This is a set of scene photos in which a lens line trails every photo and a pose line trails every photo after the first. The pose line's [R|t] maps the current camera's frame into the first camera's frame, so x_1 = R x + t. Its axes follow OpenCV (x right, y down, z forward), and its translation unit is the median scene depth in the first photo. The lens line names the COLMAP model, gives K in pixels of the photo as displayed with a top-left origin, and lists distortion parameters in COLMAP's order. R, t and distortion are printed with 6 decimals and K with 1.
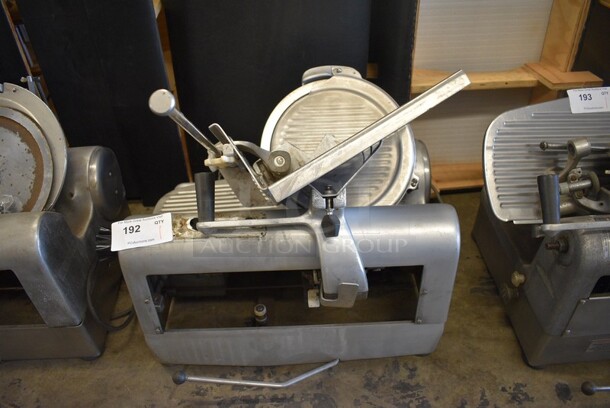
lens RADIAL K [[470.3, 0, 307.1], [0, 470.3, 202.9], [0, 0, 1]] dist [-0.096800, 0.011419]
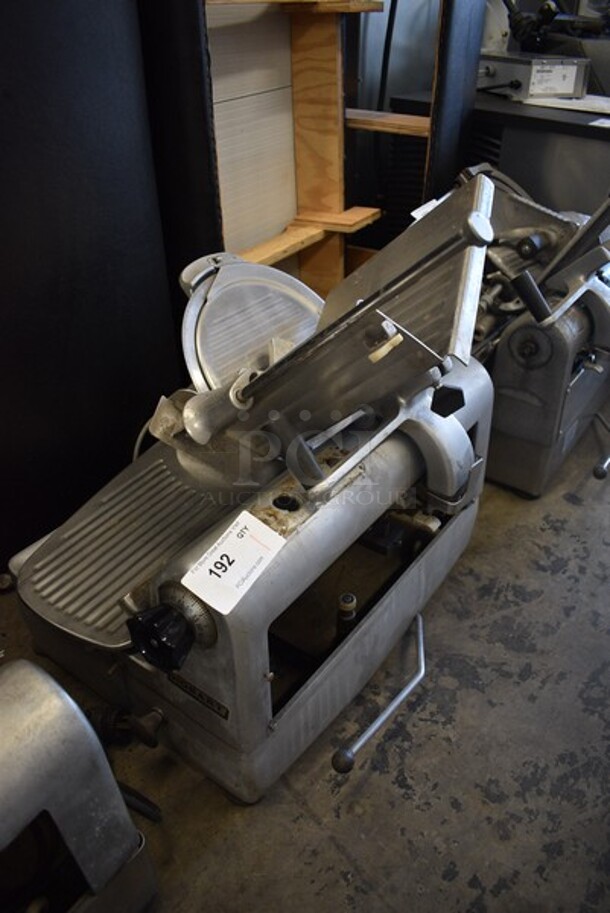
lens RADIAL K [[704.0, 0, 304.3], [0, 704.0, 458.0], [0, 0, 1]] dist [-0.096800, 0.011419]
pose [[0.618151, -0.427618, 0.659569, -0.663857], [0.487225, 0.866892, 0.105402, -0.076618], [-0.616848, 0.256204, 0.744217, 0.233122]]
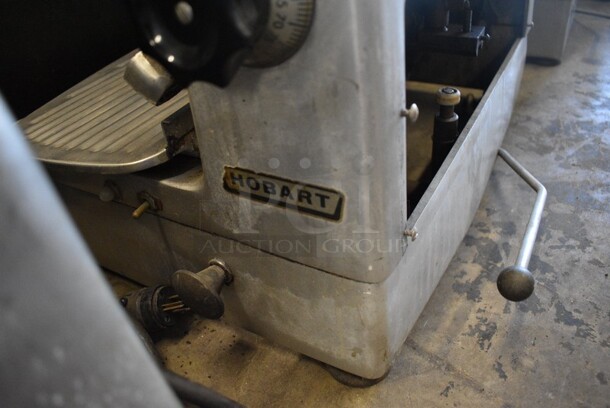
lens RADIAL K [[470.3, 0, 304.3], [0, 470.3, 203.4], [0, 0, 1]] dist [-0.096800, 0.011419]
pose [[0.531083, -0.522135, 0.667327, -0.537395], [0.610195, 0.782114, 0.126332, 0.153288], [-0.587888, 0.340108, 0.733972, 0.721367]]
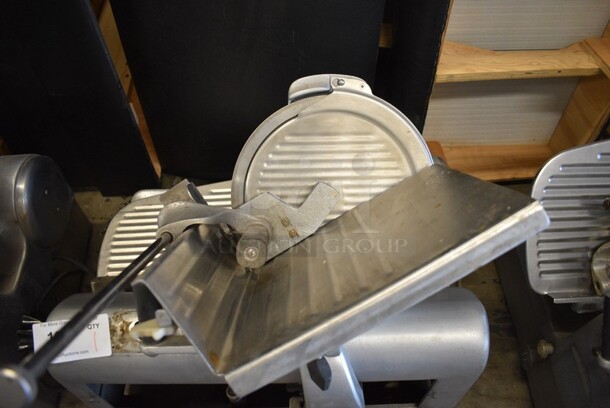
lens RADIAL K [[470.3, 0, 306.8], [0, 470.3, 202.3], [0, 0, 1]] dist [-0.096800, 0.011419]
pose [[0.999734, 0.021034, 0.009463, 0.014205], [-0.022726, 0.968409, 0.248330, -0.284911], [-0.003941, -0.248479, 0.968629, 0.272345]]
